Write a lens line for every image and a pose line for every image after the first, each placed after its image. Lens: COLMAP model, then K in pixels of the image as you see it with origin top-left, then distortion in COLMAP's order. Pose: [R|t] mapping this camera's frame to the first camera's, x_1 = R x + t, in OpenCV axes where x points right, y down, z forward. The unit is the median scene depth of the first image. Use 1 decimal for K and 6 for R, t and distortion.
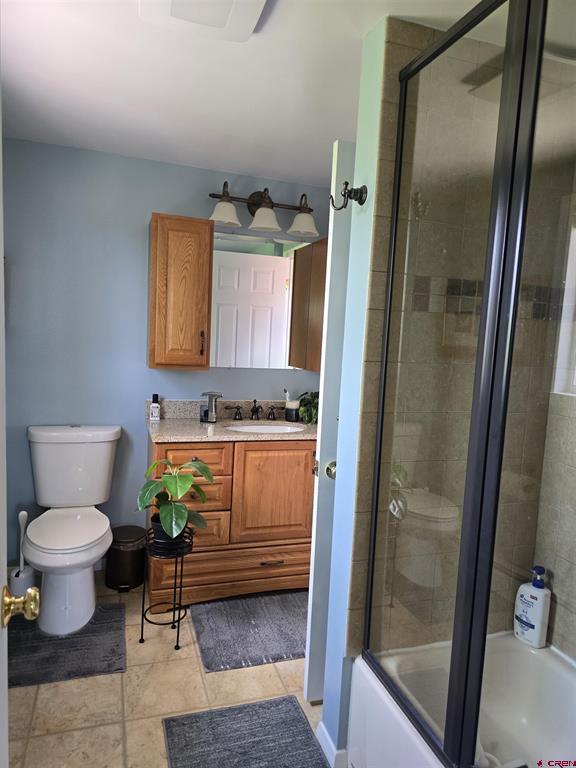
lens RADIAL K [[516.4, 0, 290.0], [0, 516.4, 382.9], [0, 0, 1]] dist [0.066627, -0.053475]
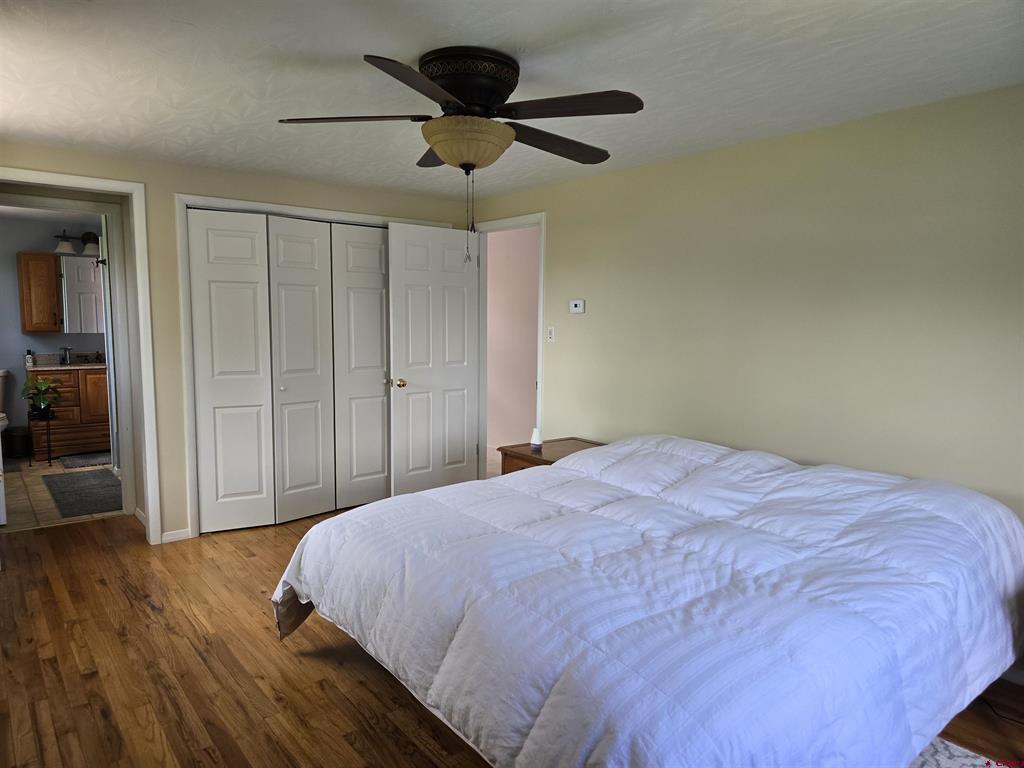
lens RADIAL K [[688.6, 0, 506.0], [0, 688.6, 387.0], [0, 0, 1]] dist [0.066627, -0.053475]
pose [[0.946404, -0.071377, 0.315000, 0.545218], [0.067151, 0.997448, 0.024262, 0.211203], [-0.315927, -0.001809, 0.948782, -1.877399]]
